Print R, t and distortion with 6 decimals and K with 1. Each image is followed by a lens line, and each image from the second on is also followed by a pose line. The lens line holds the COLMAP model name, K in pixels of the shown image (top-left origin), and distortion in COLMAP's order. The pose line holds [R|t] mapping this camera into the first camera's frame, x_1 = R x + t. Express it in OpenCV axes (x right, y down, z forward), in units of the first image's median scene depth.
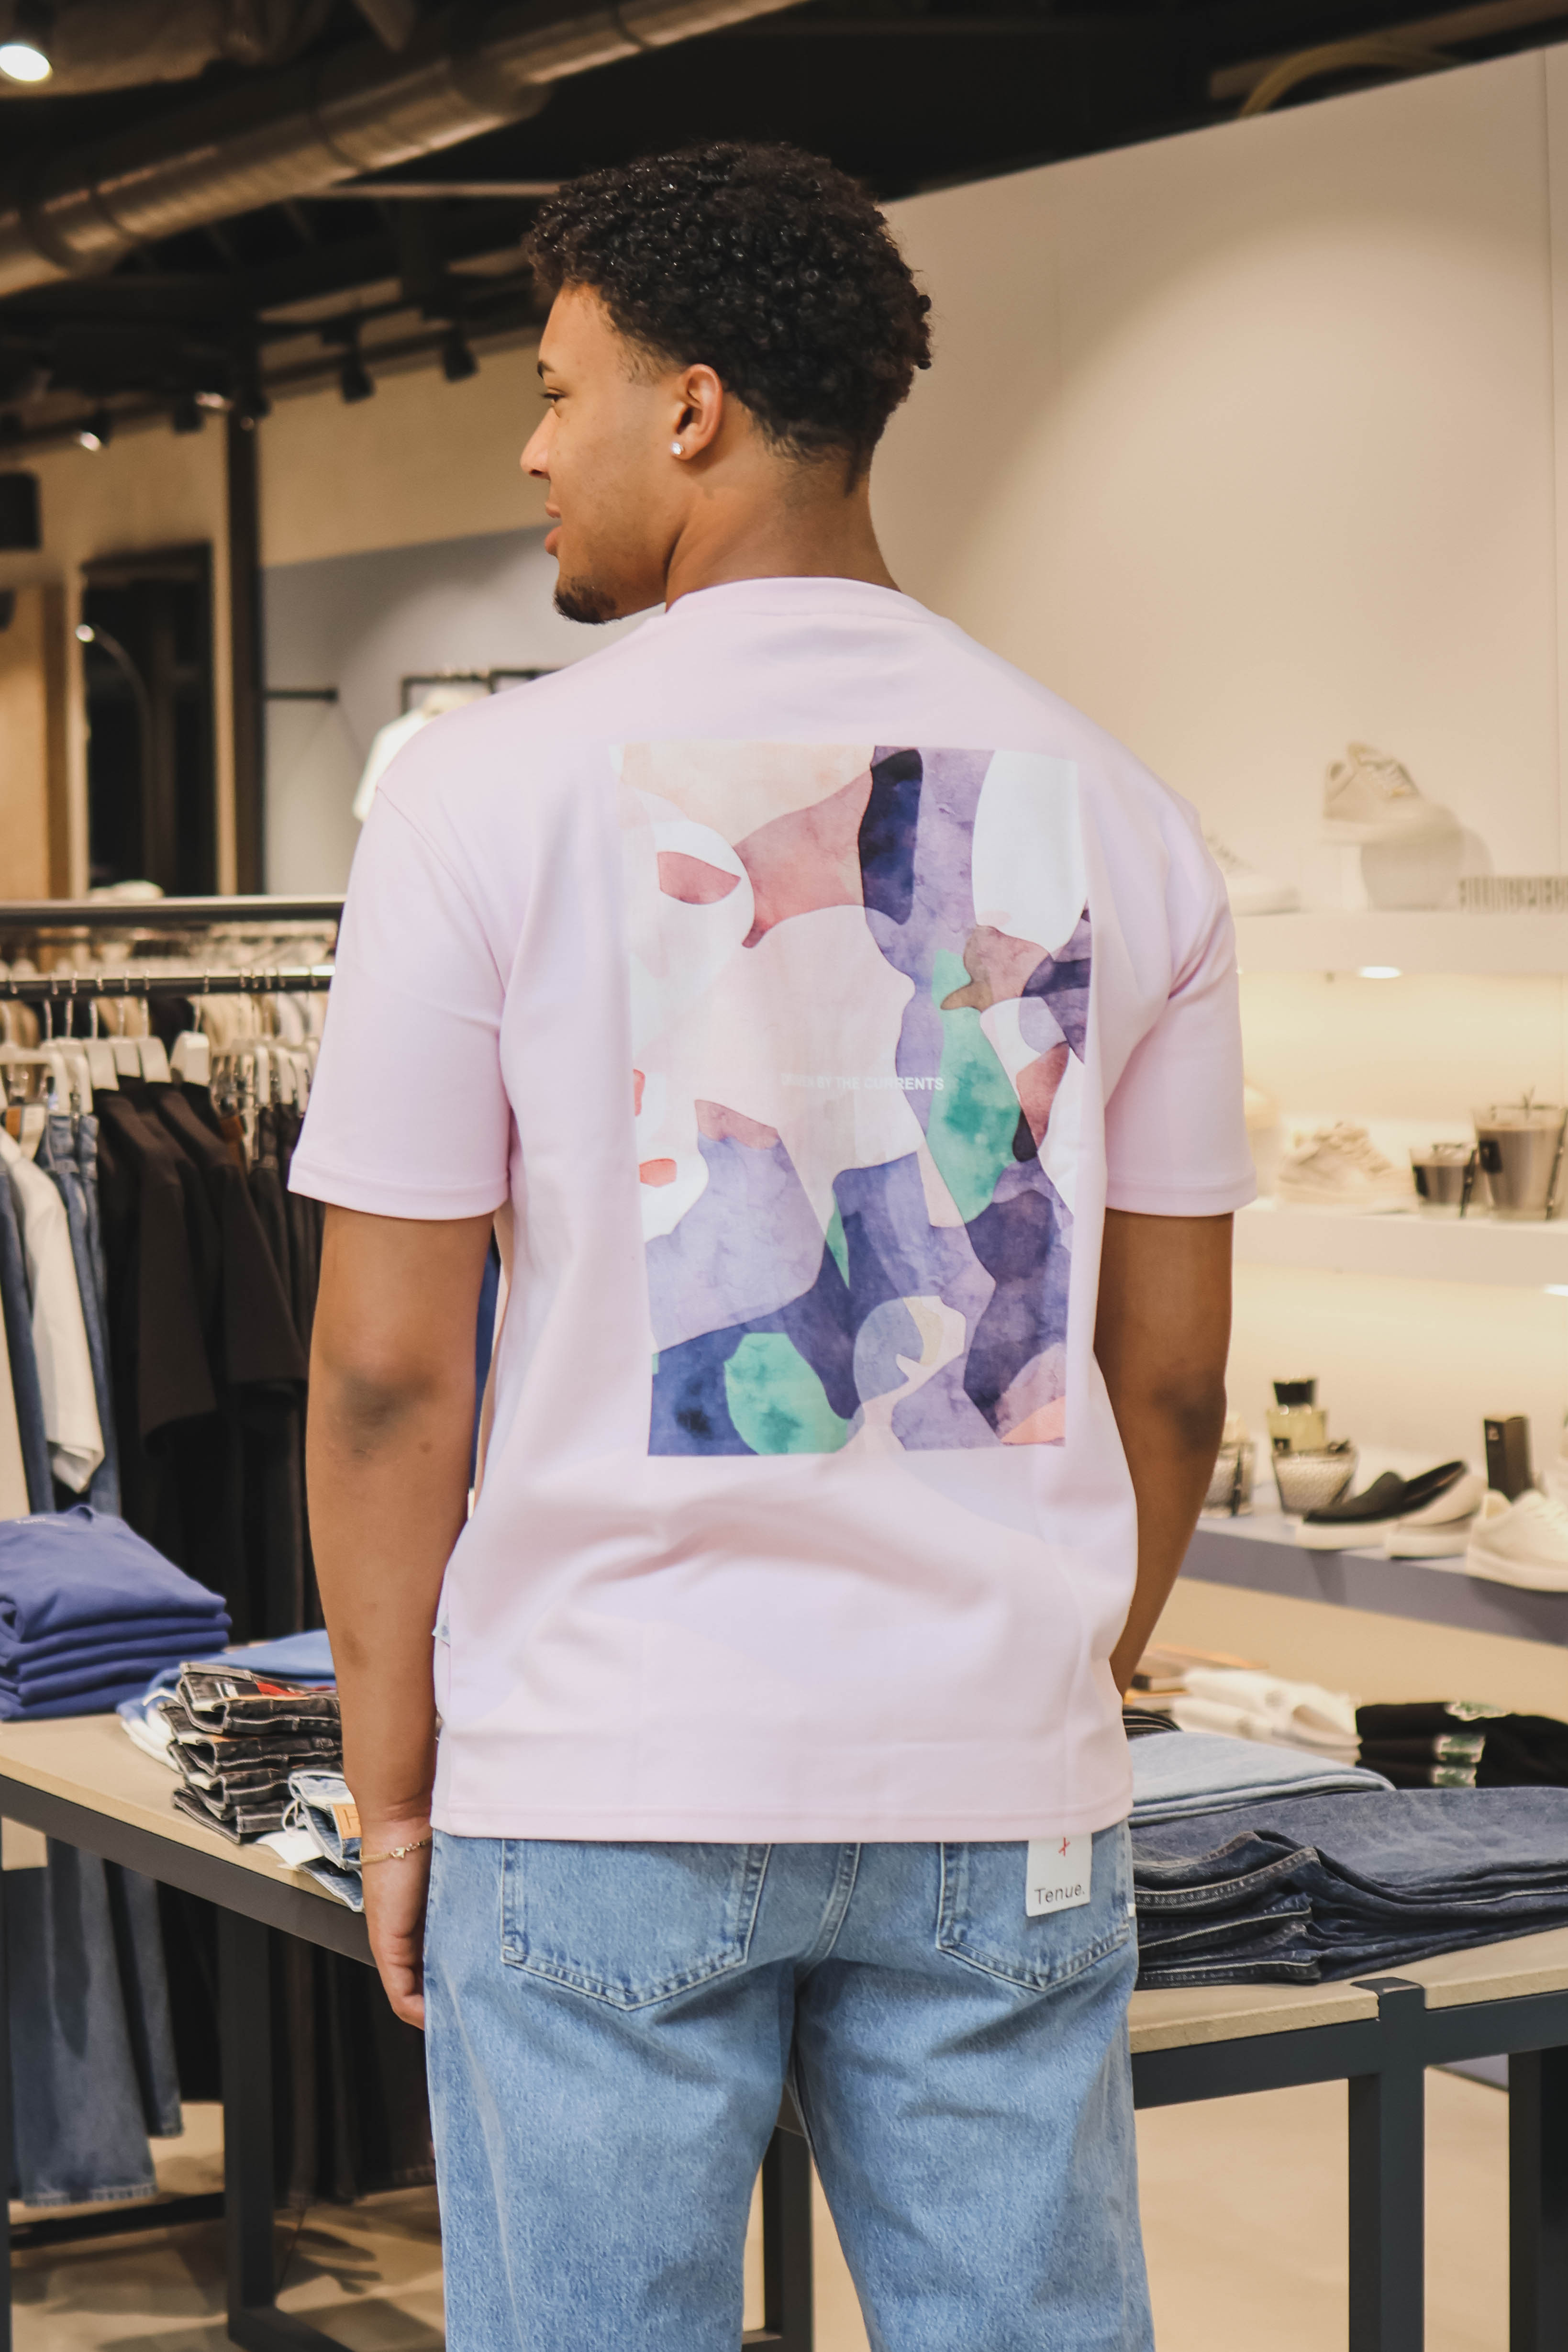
lens RADIAL K [[4837.5, 0, 748.1], [0, 4837.5, 1207.0], [0, 0, 1]] dist [-0.003086, 0.205600]
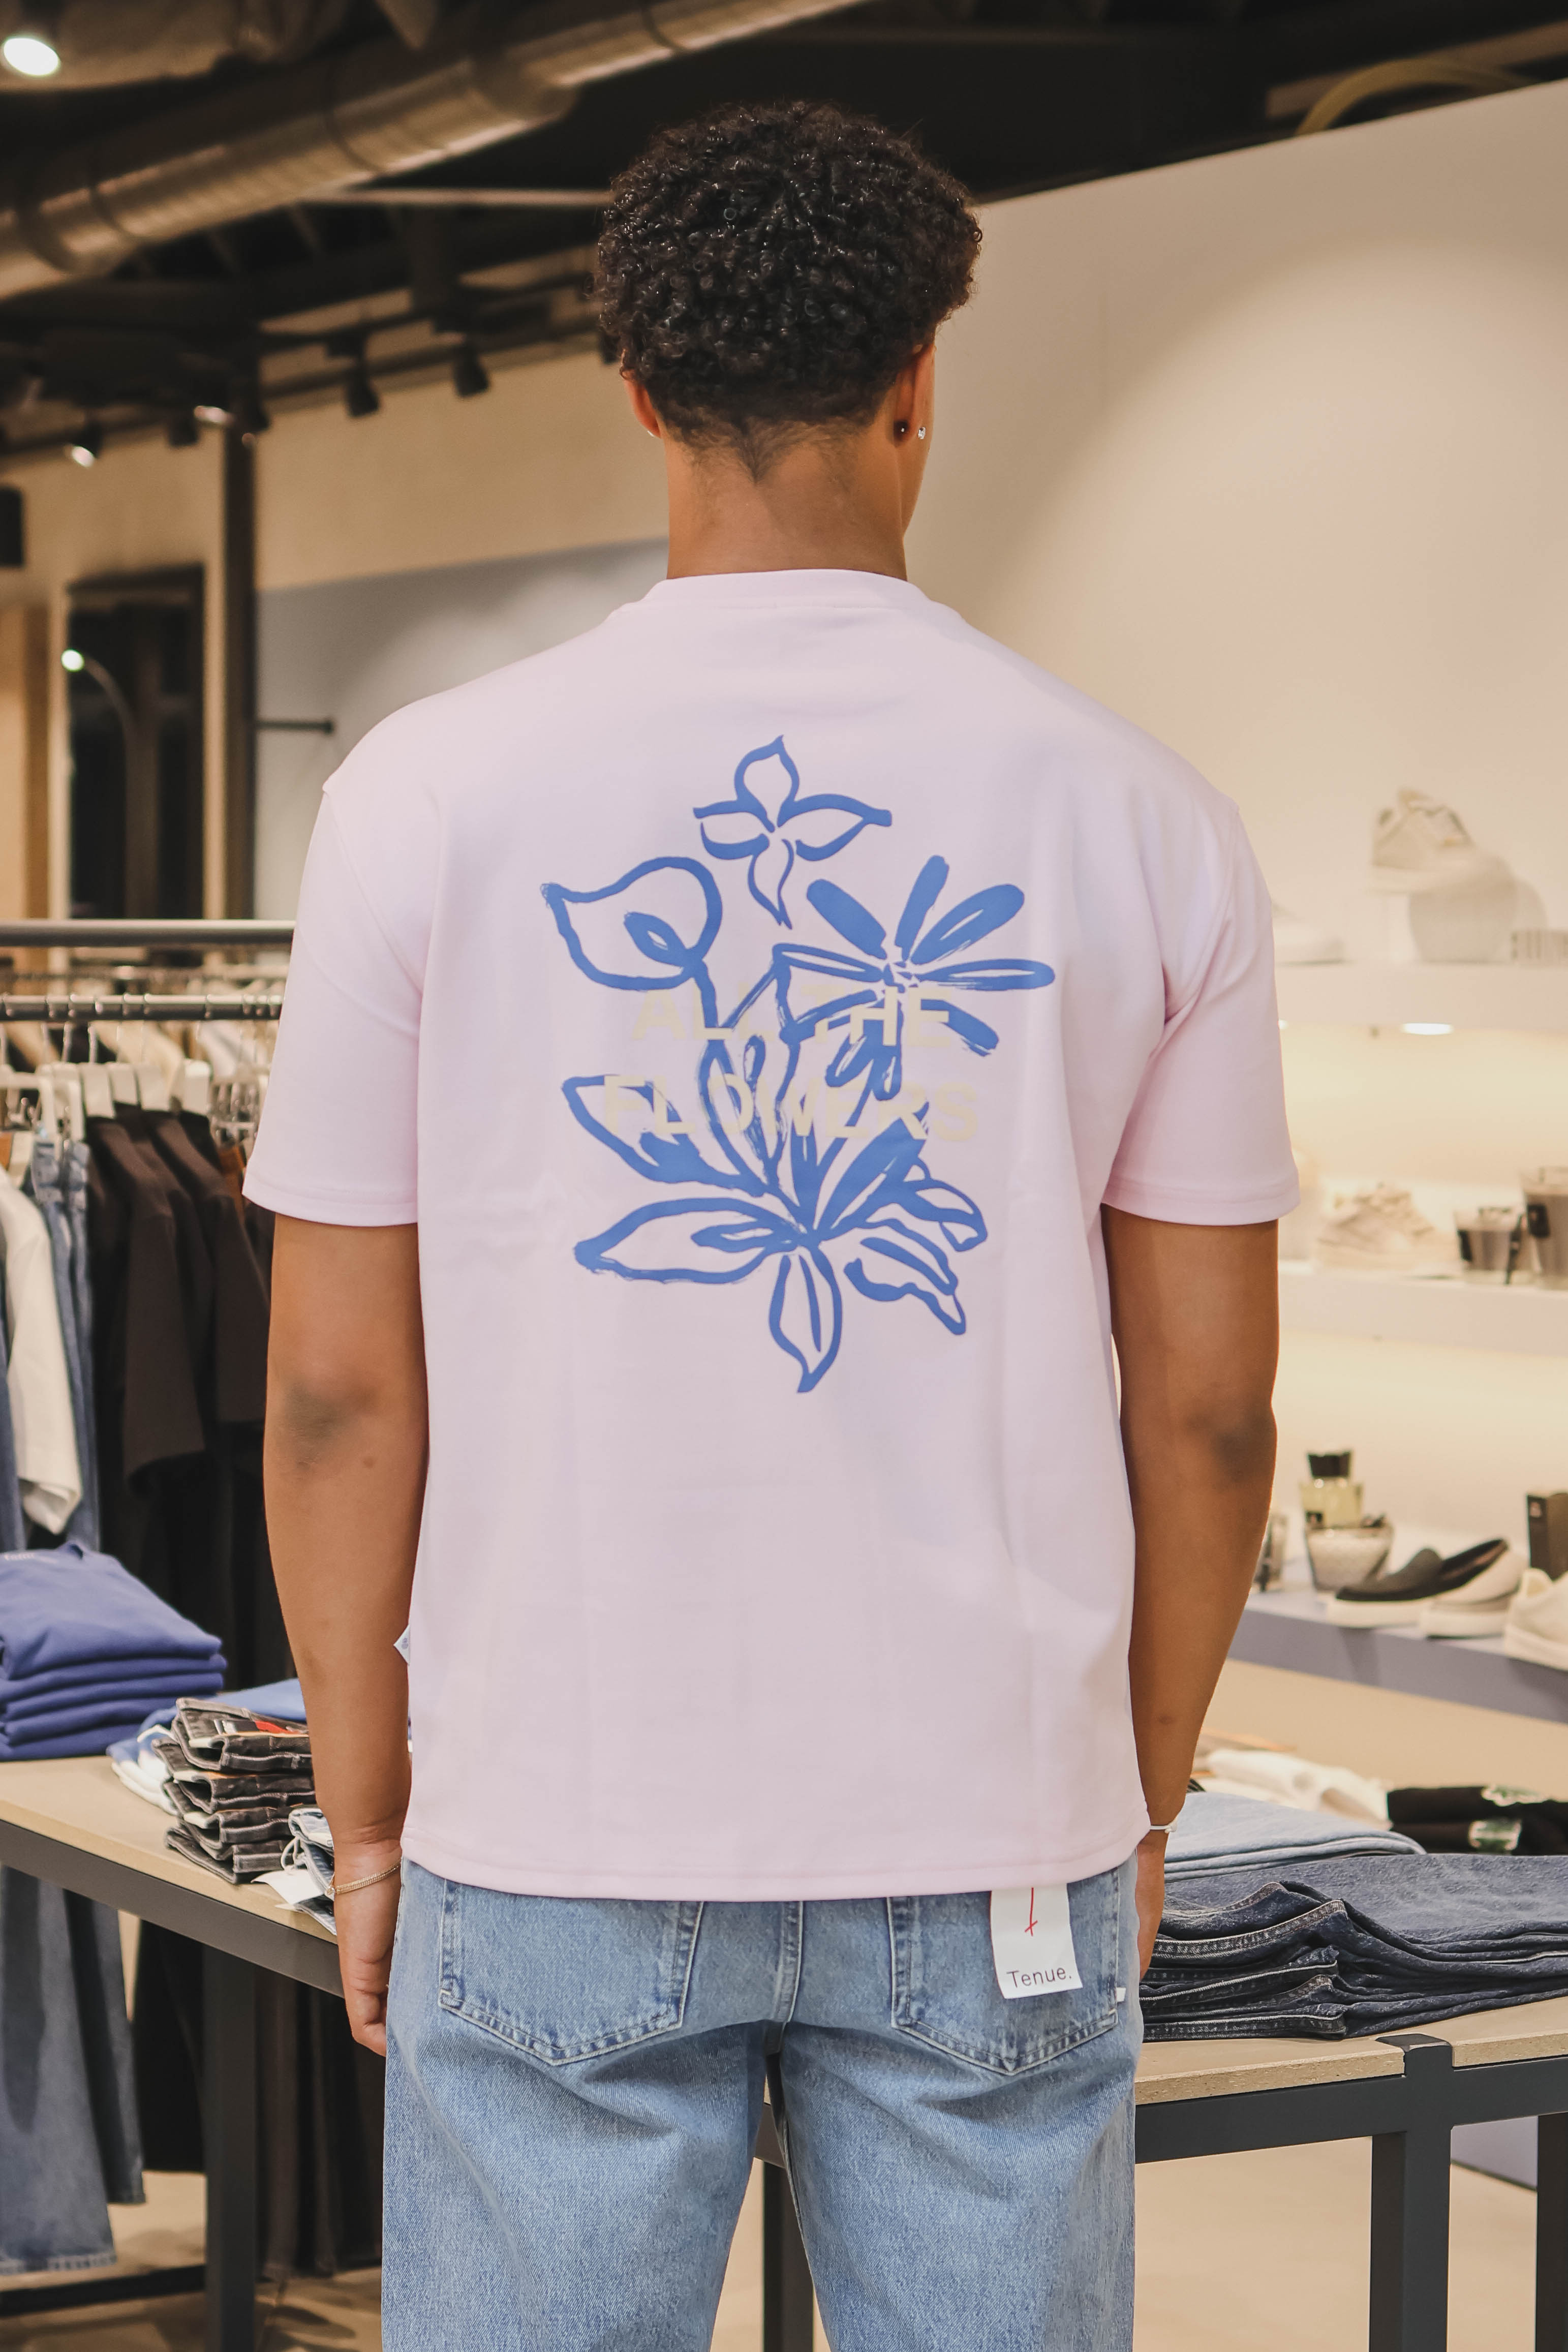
lens RADIAL K [[4829.6, 0, 784.0], [0, 4829.6, 1176.0], [0, 0, 1]] dist [0.013717, -0.084474]
pose [[0.999804, 0.019759, -0.001291, 0.004599], [-0.019764, 0.999795, -0.004339, -0.011530], [0.001205, 0.004364, 0.999990, 0.039083]]
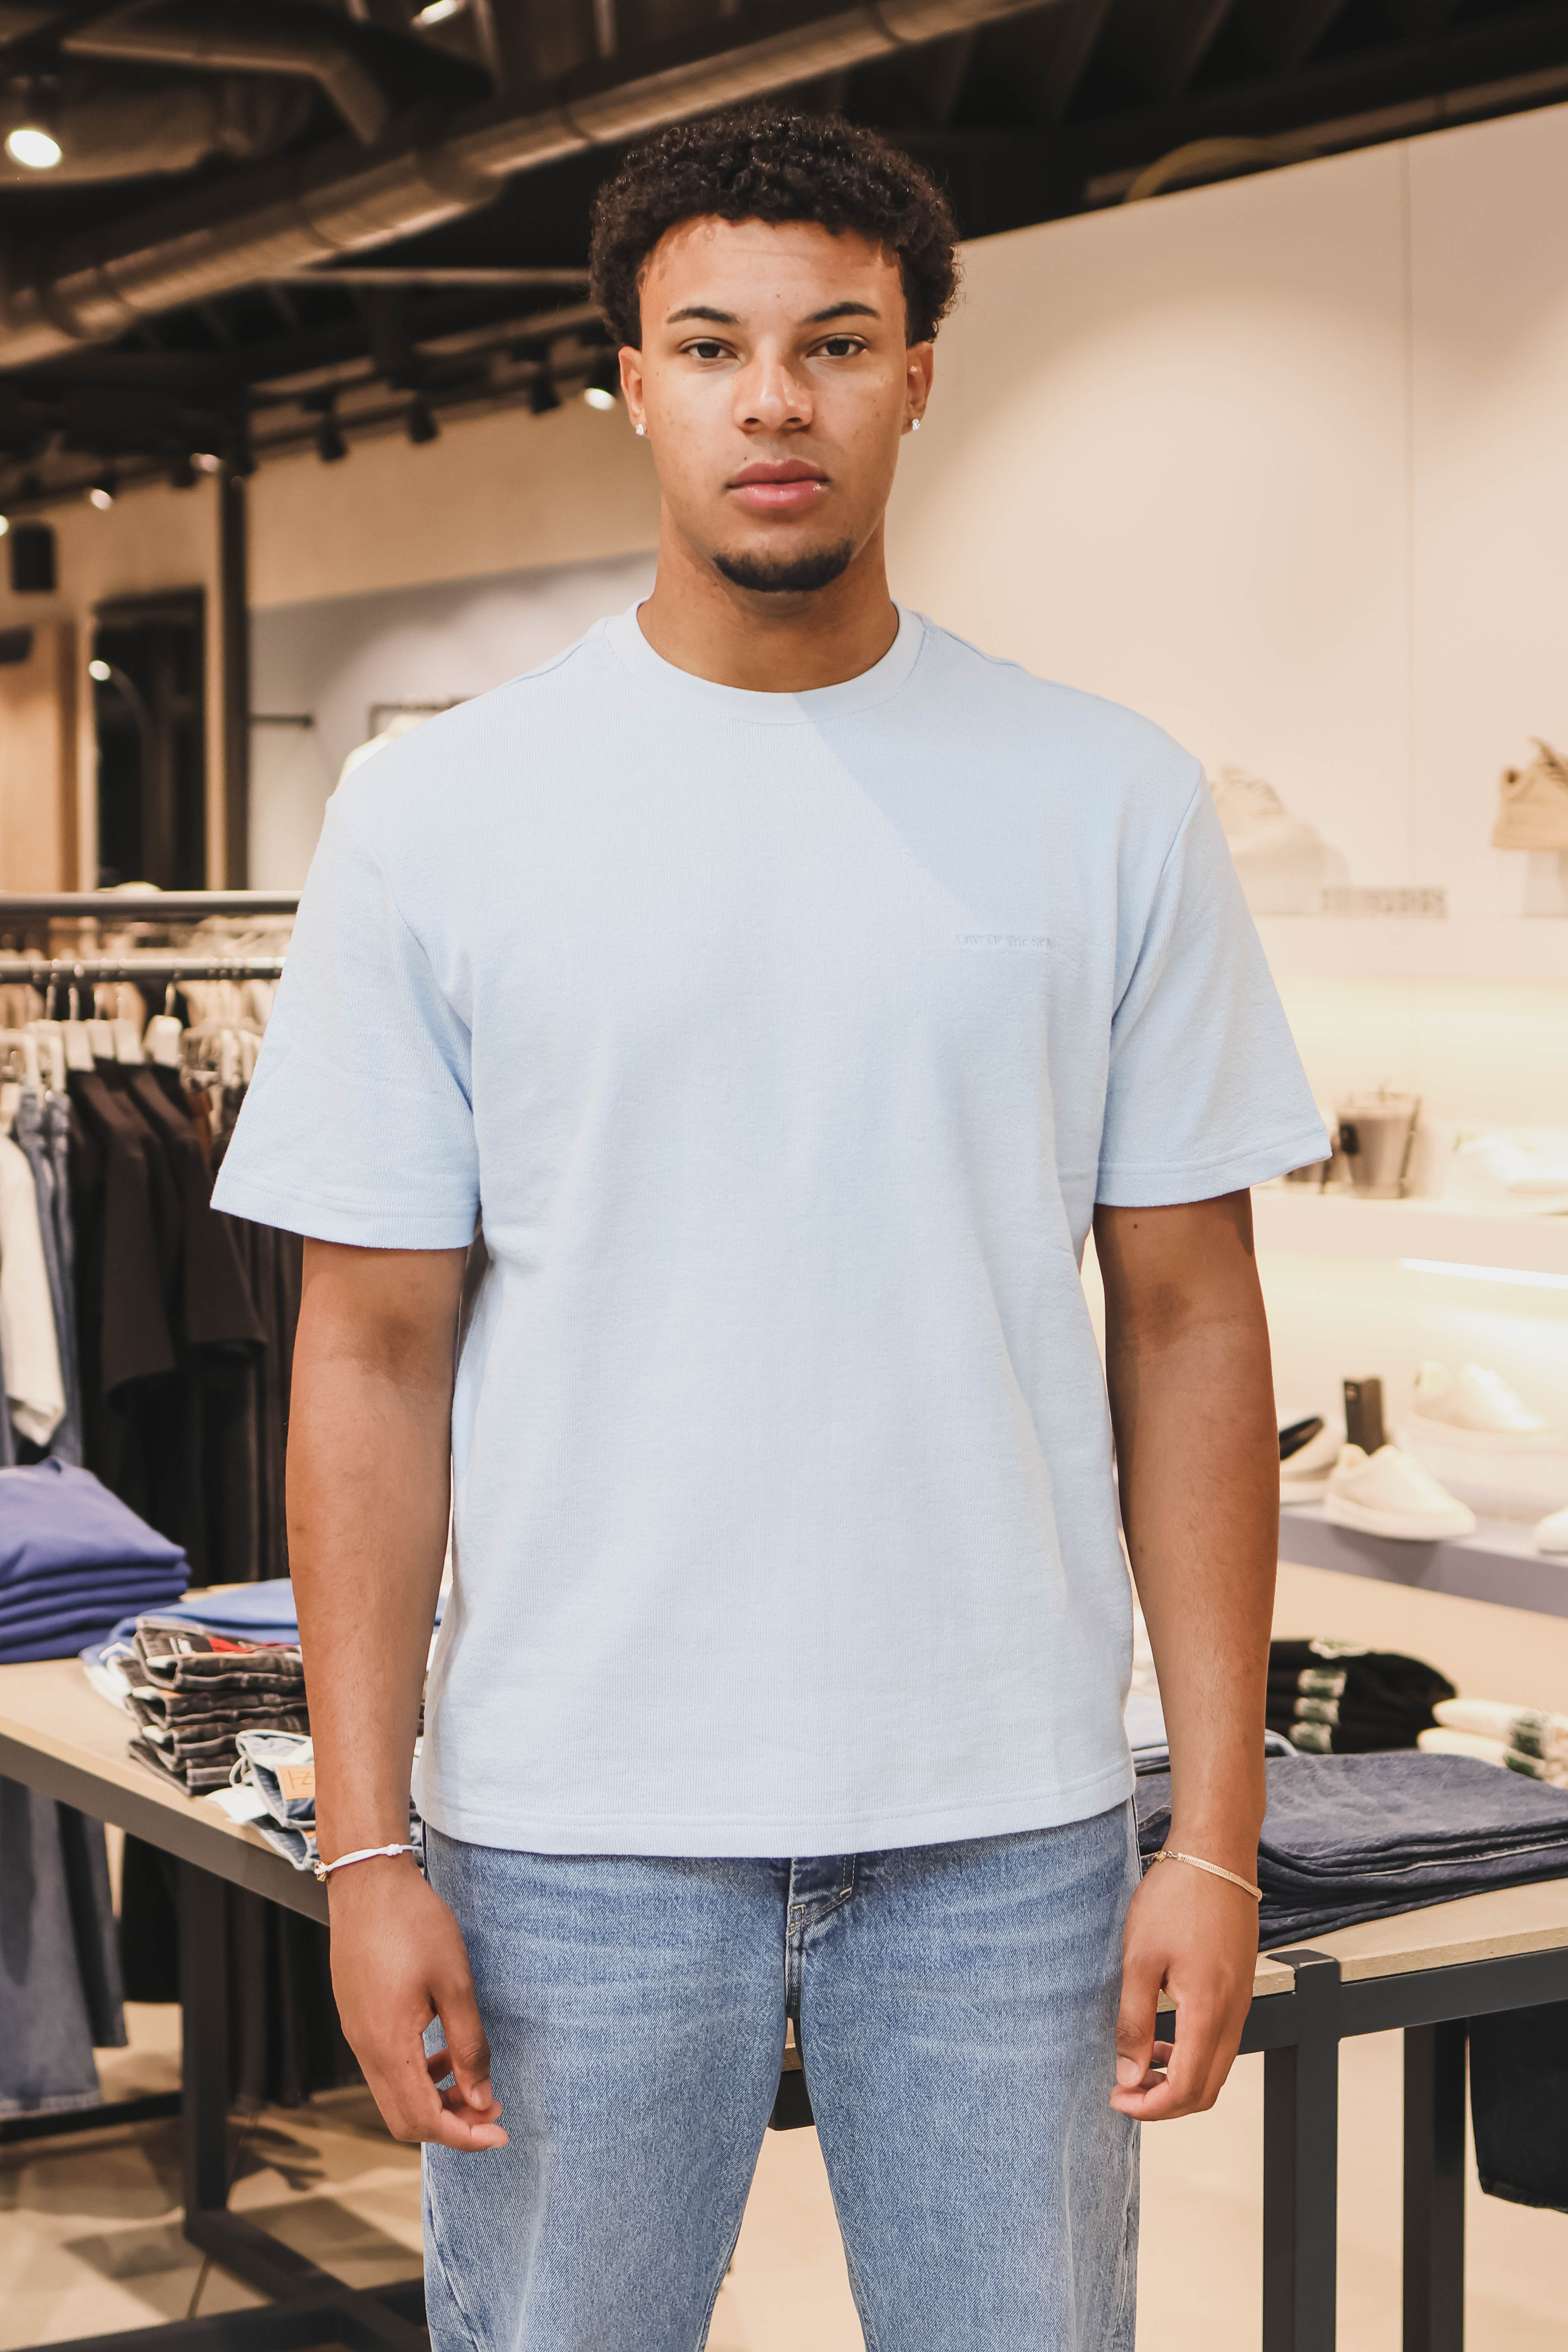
lens RADIAL K [[5256.5, 0, 784.0], [0, 5256.5, 1176.0], [0, 0, 1]] dist [-0.023762, -0.132233]
pose [[0.999845, 0.009464, 0.014861, 0.006484], [-0.009344, 0.999923, -0.008149, 0.007994], [-0.014937, 0.008008, 0.999856, -0.182561]]
